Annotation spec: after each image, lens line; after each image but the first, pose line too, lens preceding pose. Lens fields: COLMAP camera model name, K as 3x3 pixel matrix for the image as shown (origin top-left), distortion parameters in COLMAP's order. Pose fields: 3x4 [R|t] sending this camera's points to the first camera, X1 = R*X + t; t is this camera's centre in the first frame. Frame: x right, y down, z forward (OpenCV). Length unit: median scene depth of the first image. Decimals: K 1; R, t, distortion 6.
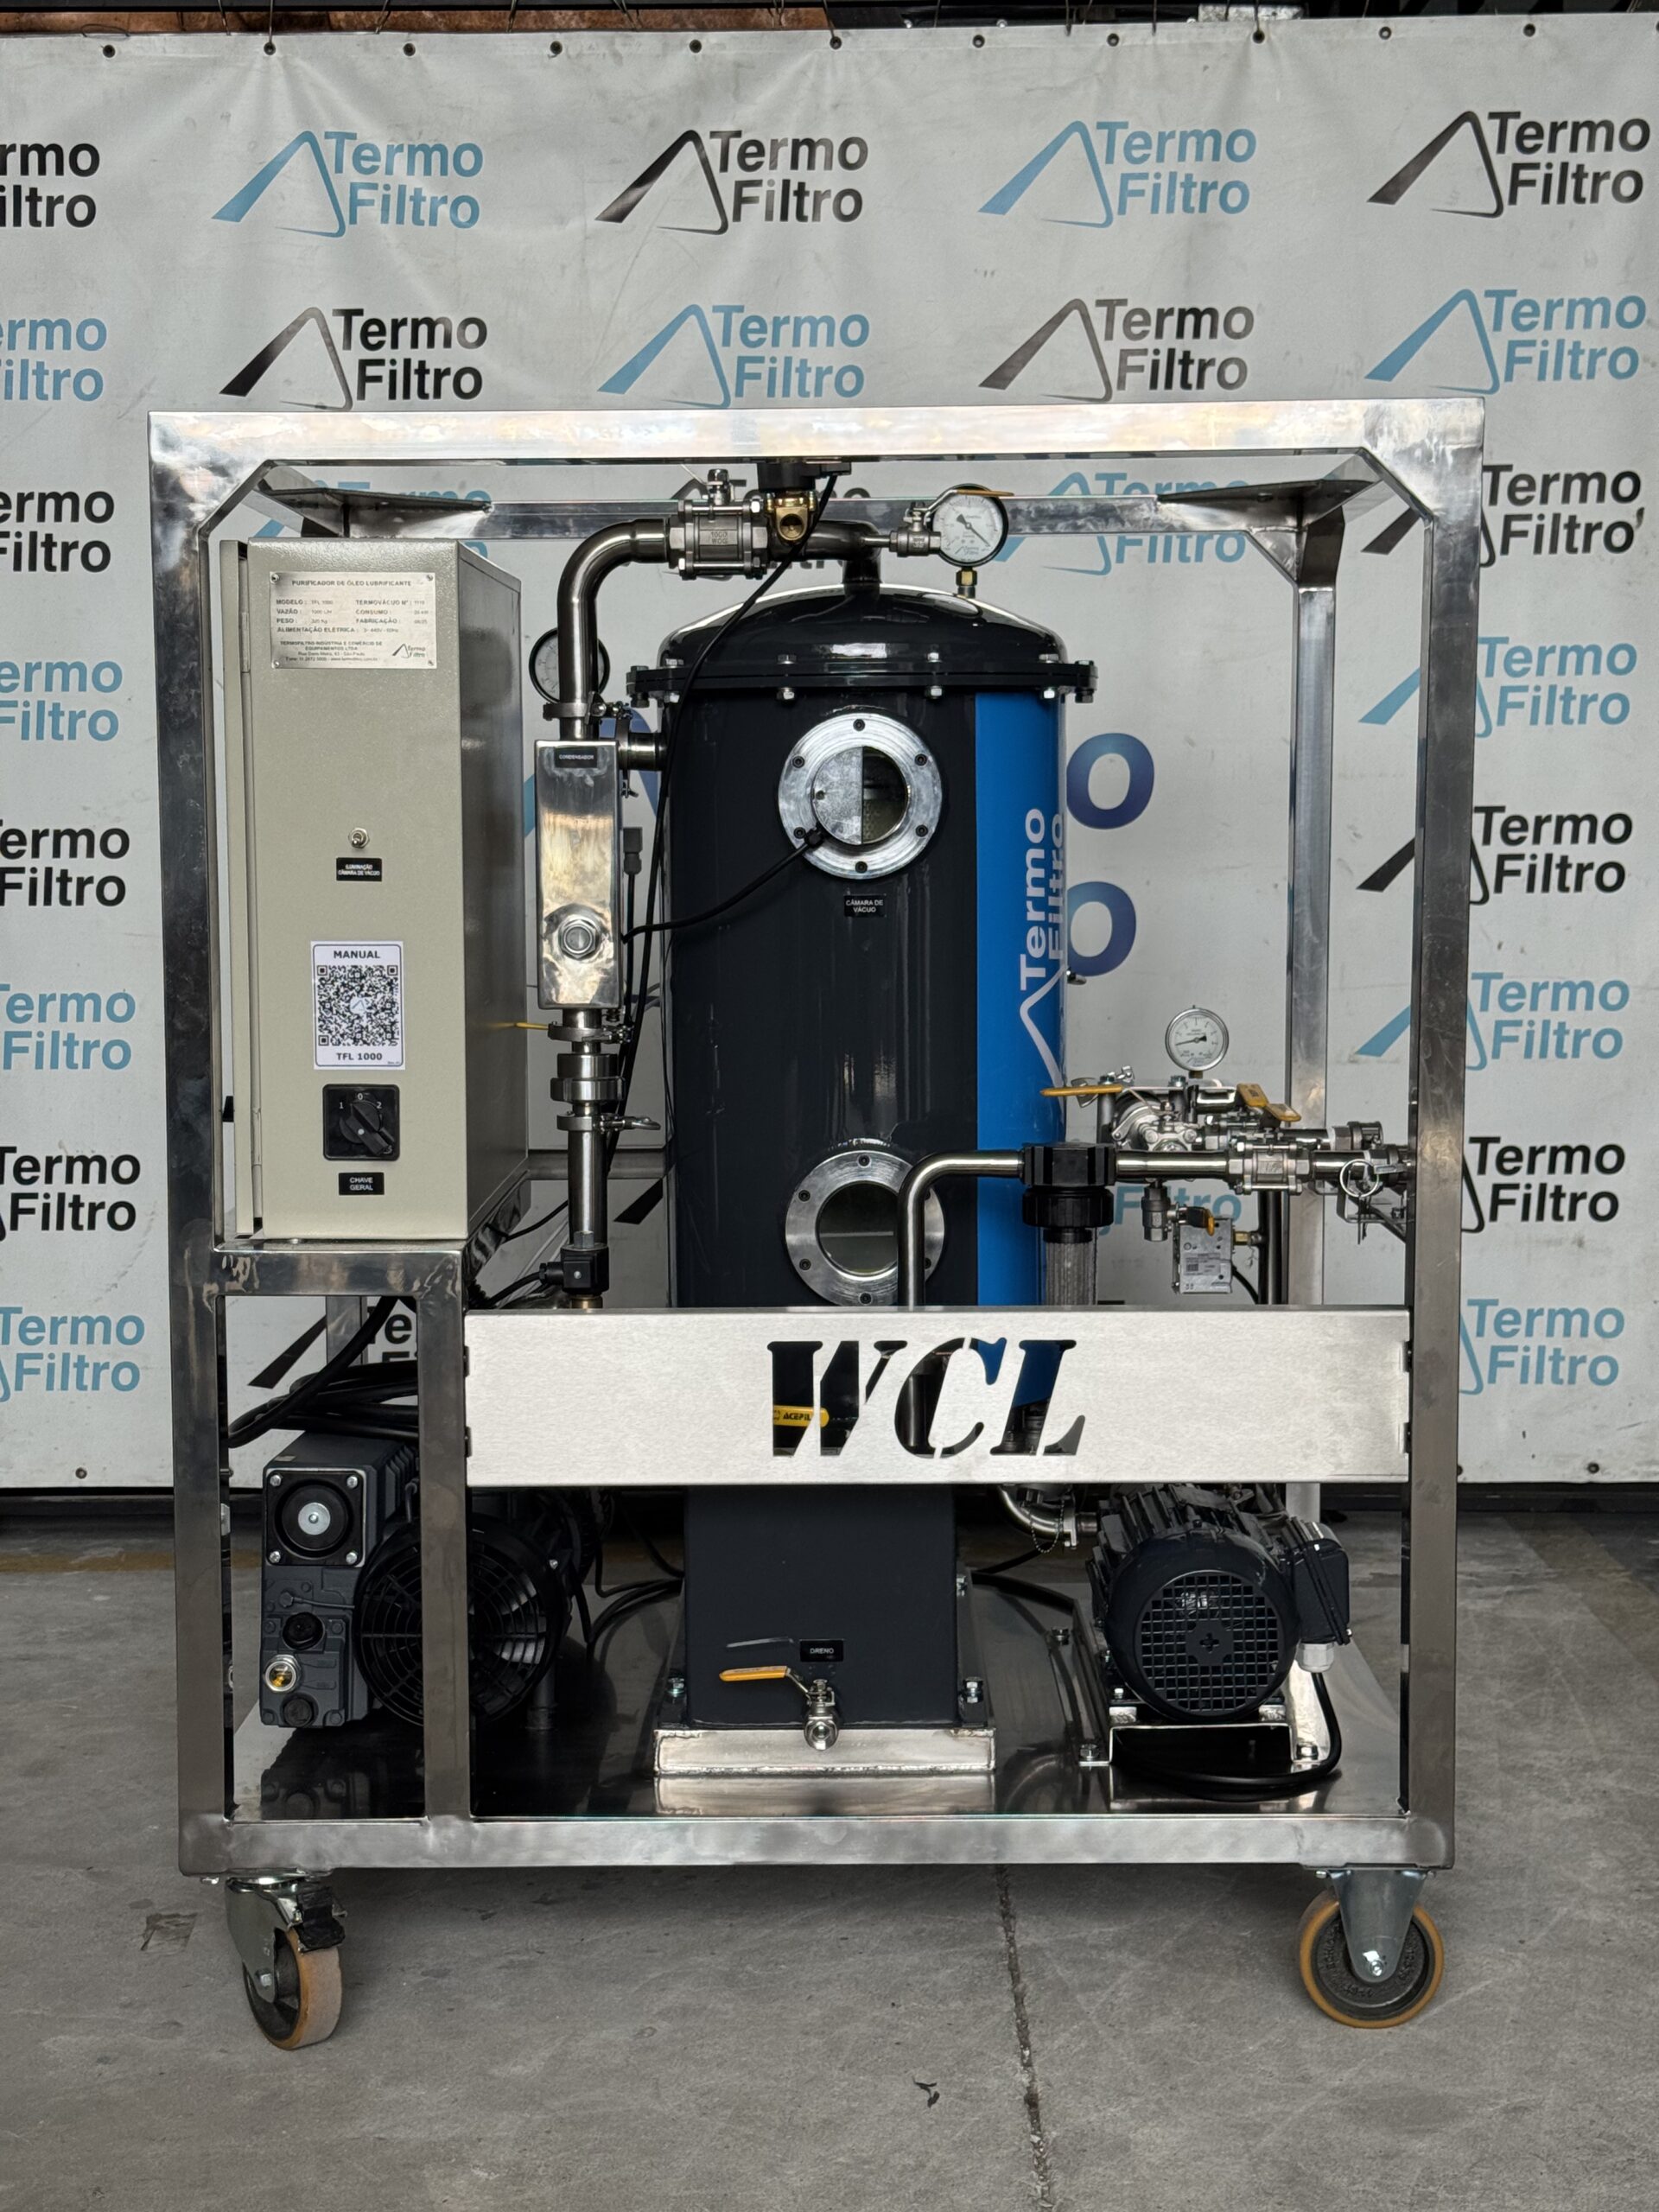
lens RADIAL K [[2968.4, 0, 845.0], [0, 2968.4, 1176.2], [0, 0, 1]] dist [0.063544, -0.059964]
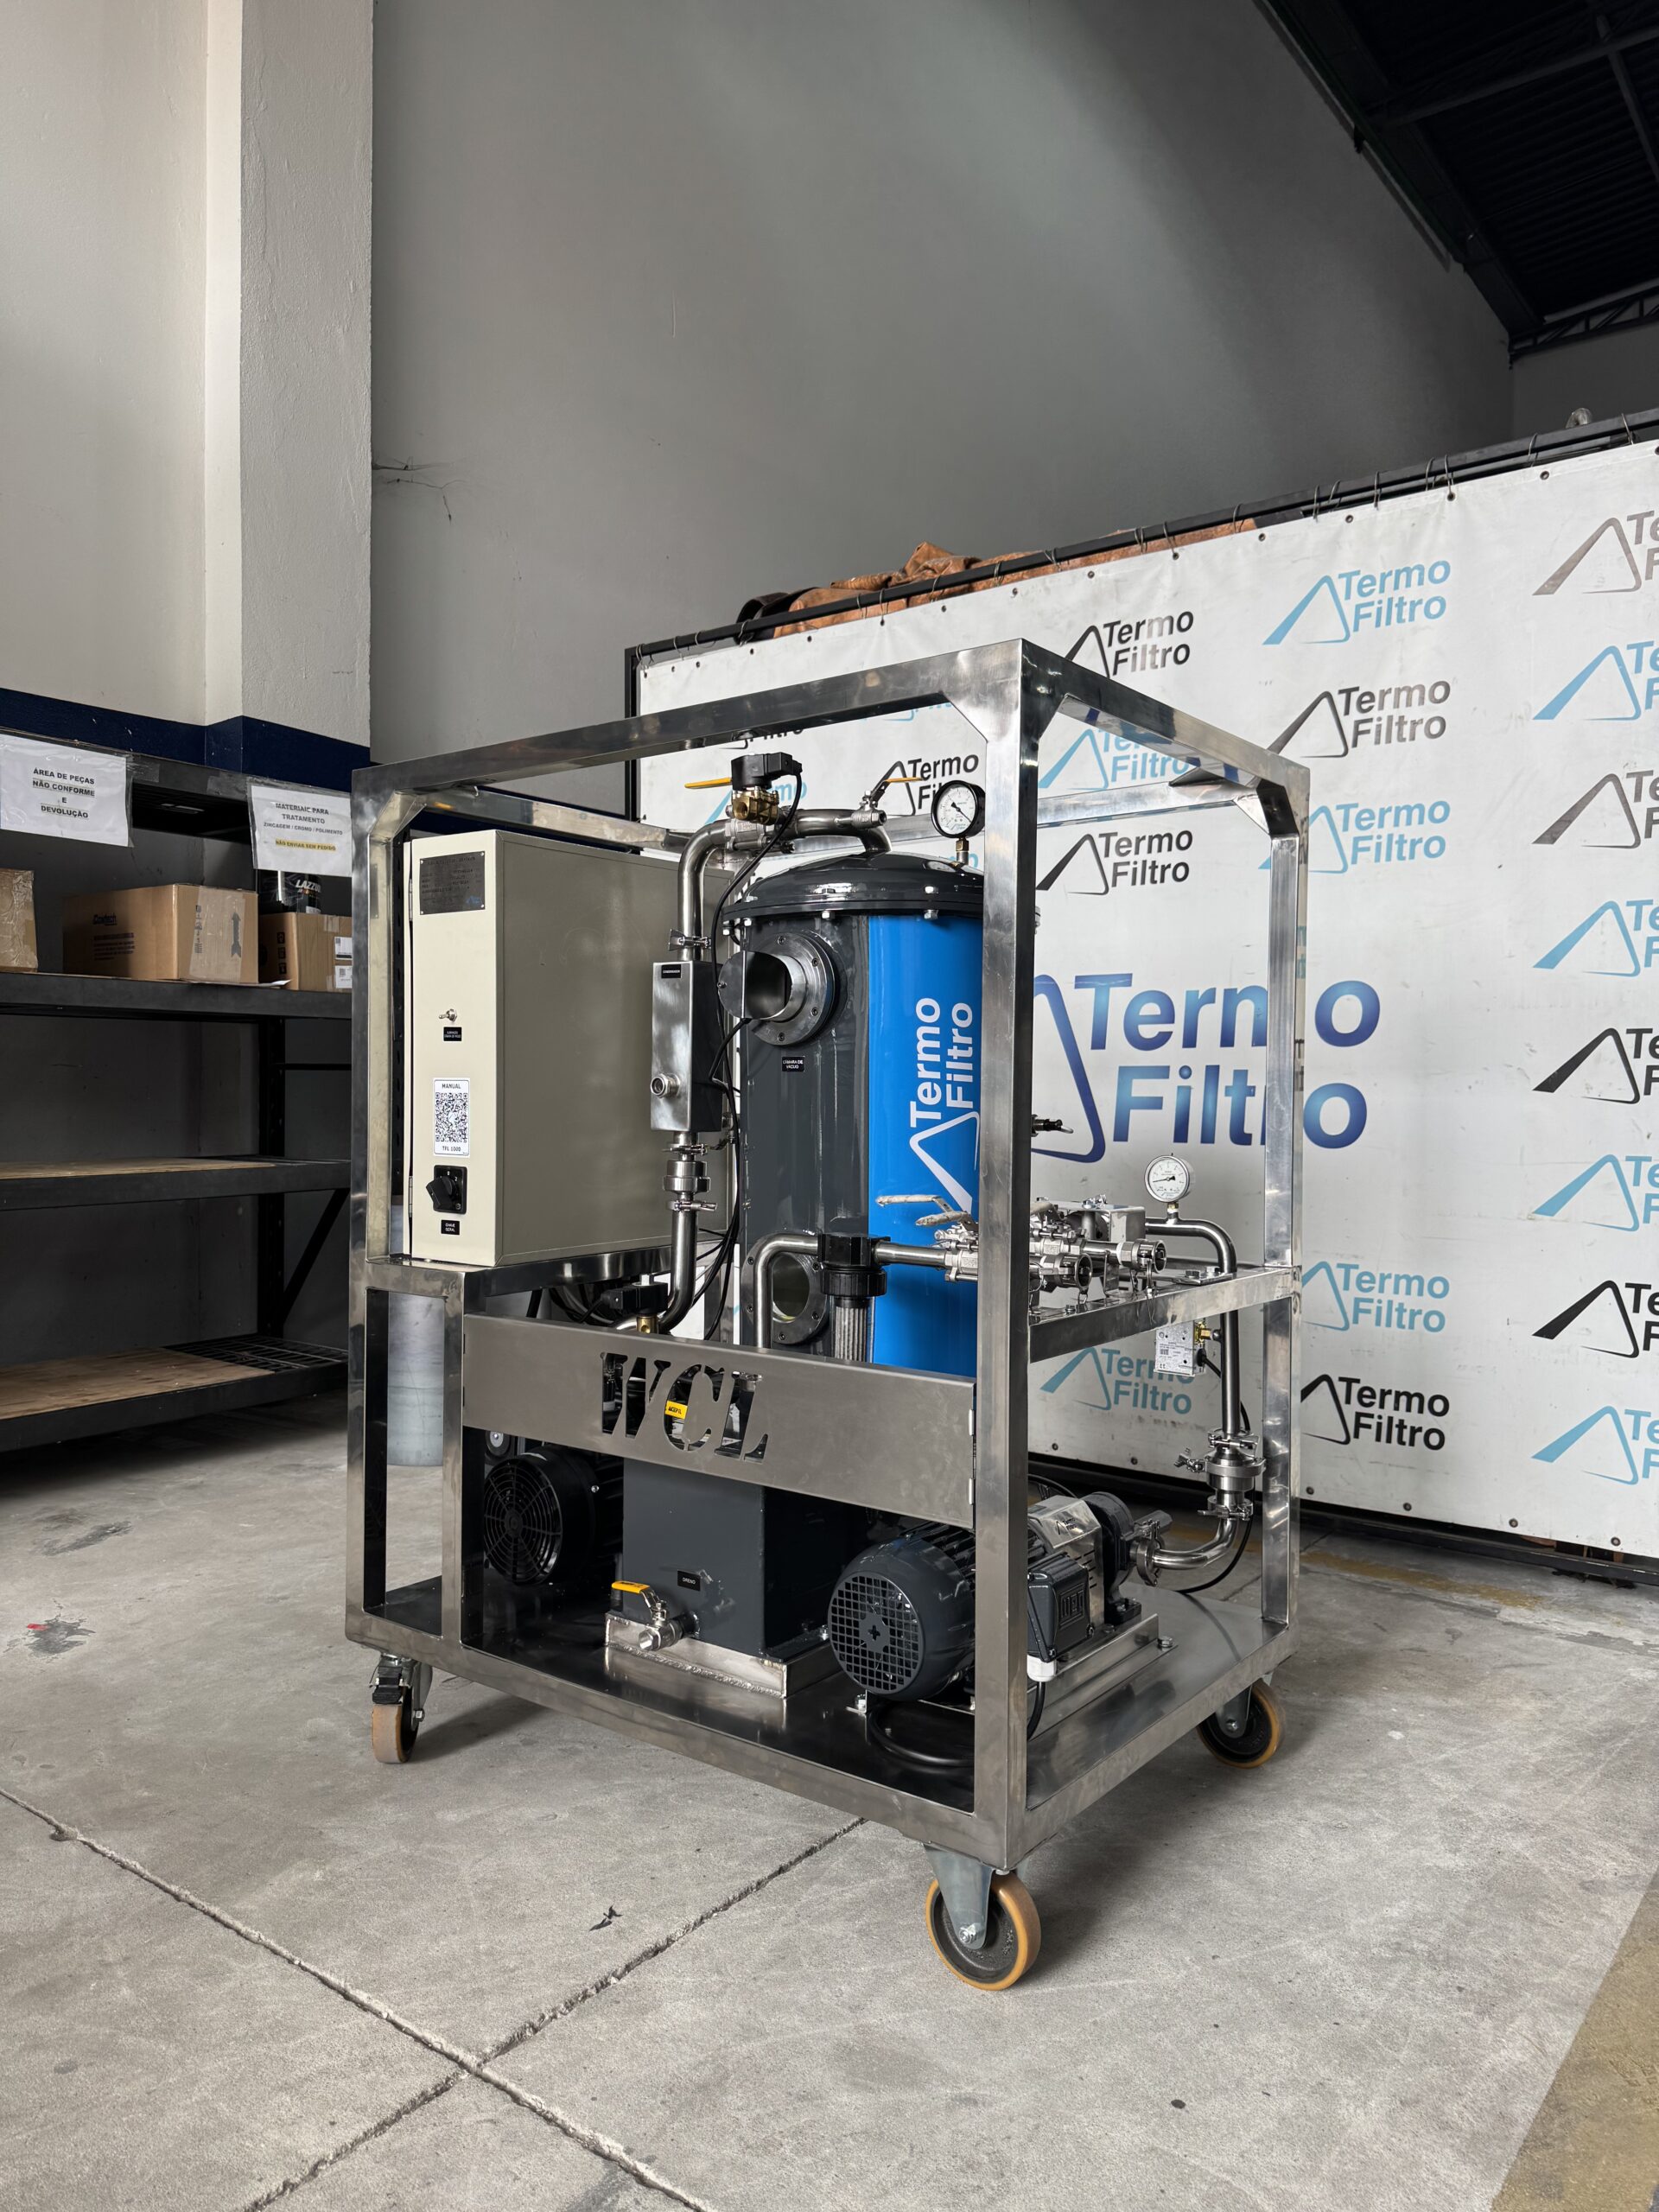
lens RADIAL K [[1525.0, 0, 829.5], [0, 1525.0, 1106.0], [0, 0, 1]] dist [-0.020601, 0.003867]
pose [[0.810760, 0.012678, -0.585242, 0.487726], [-0.084926, 0.991736, -0.096167, -0.000772], [0.579186, 0.127671, 0.805136, 0.441324]]
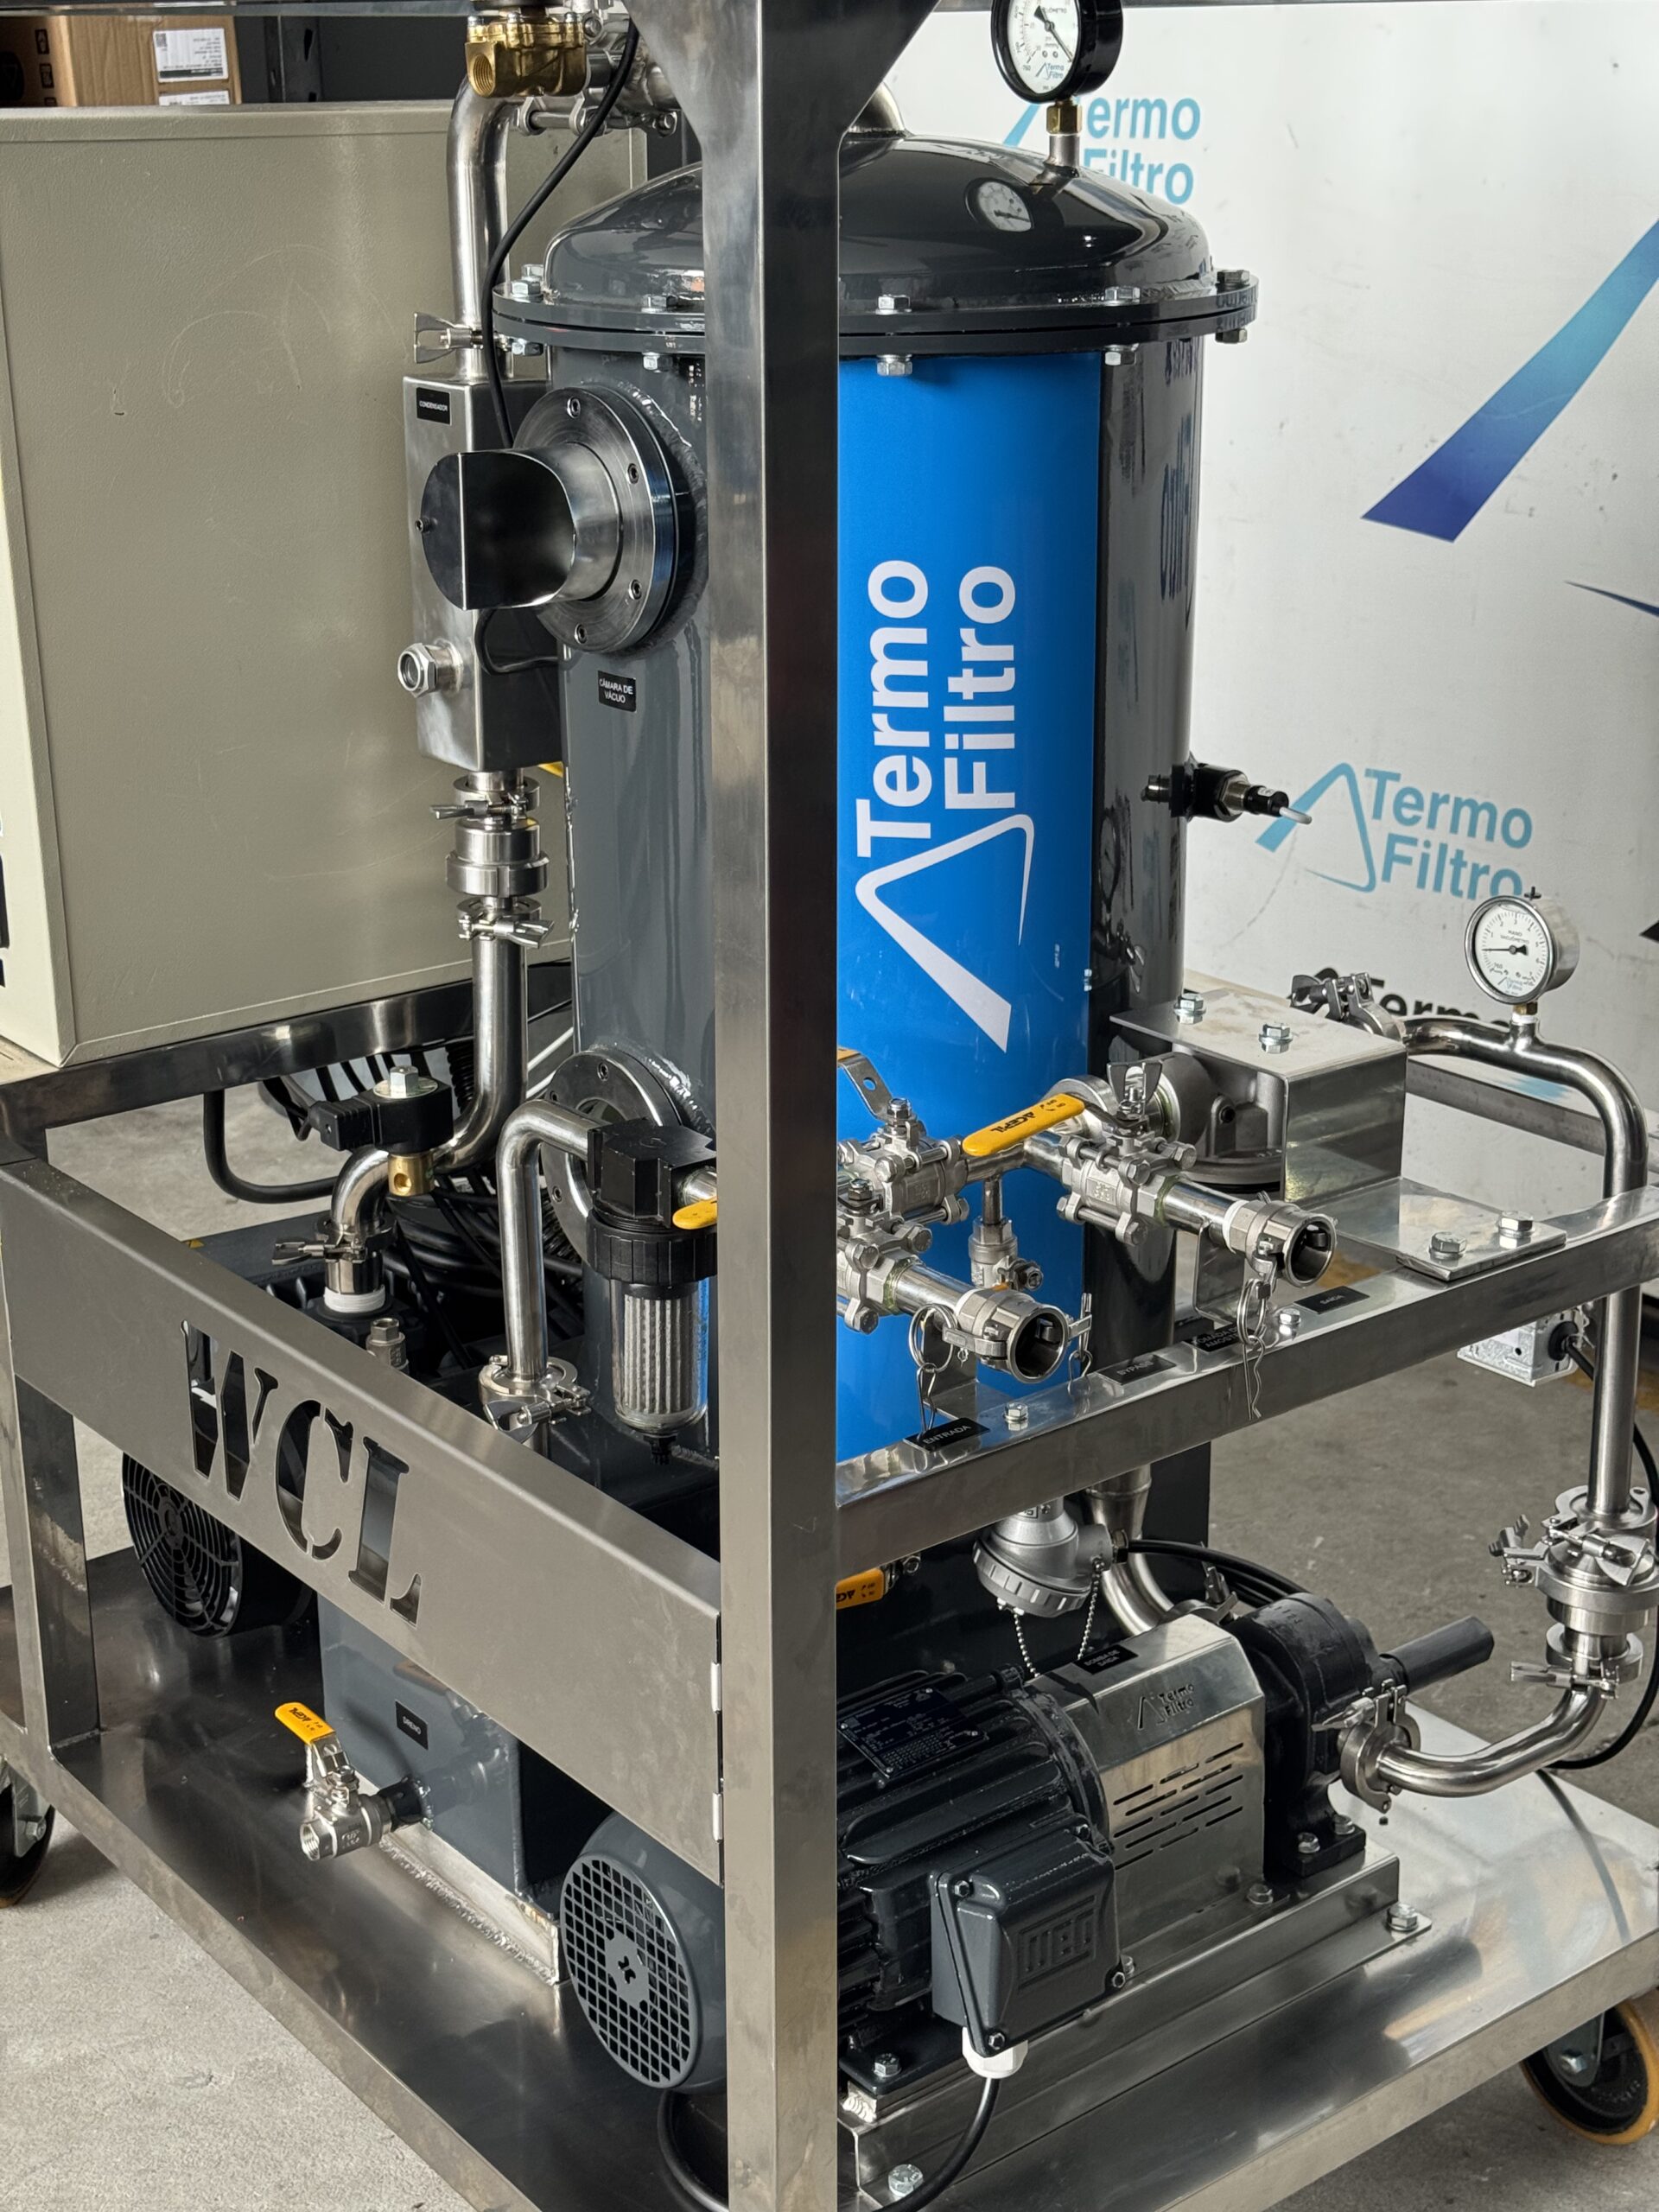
lens RADIAL K [[2968.4, 0, 845.0], [0, 2968.4, 1176.2], [0, 0, 1]] dist [0.063544, -0.059964]
pose [[0.642472, 0.267856, -0.717971, 0.565757], [-0.097751, 0.957914, 0.269900, -0.180608], [0.760049, -0.103221, 0.641616, 0.653352]]
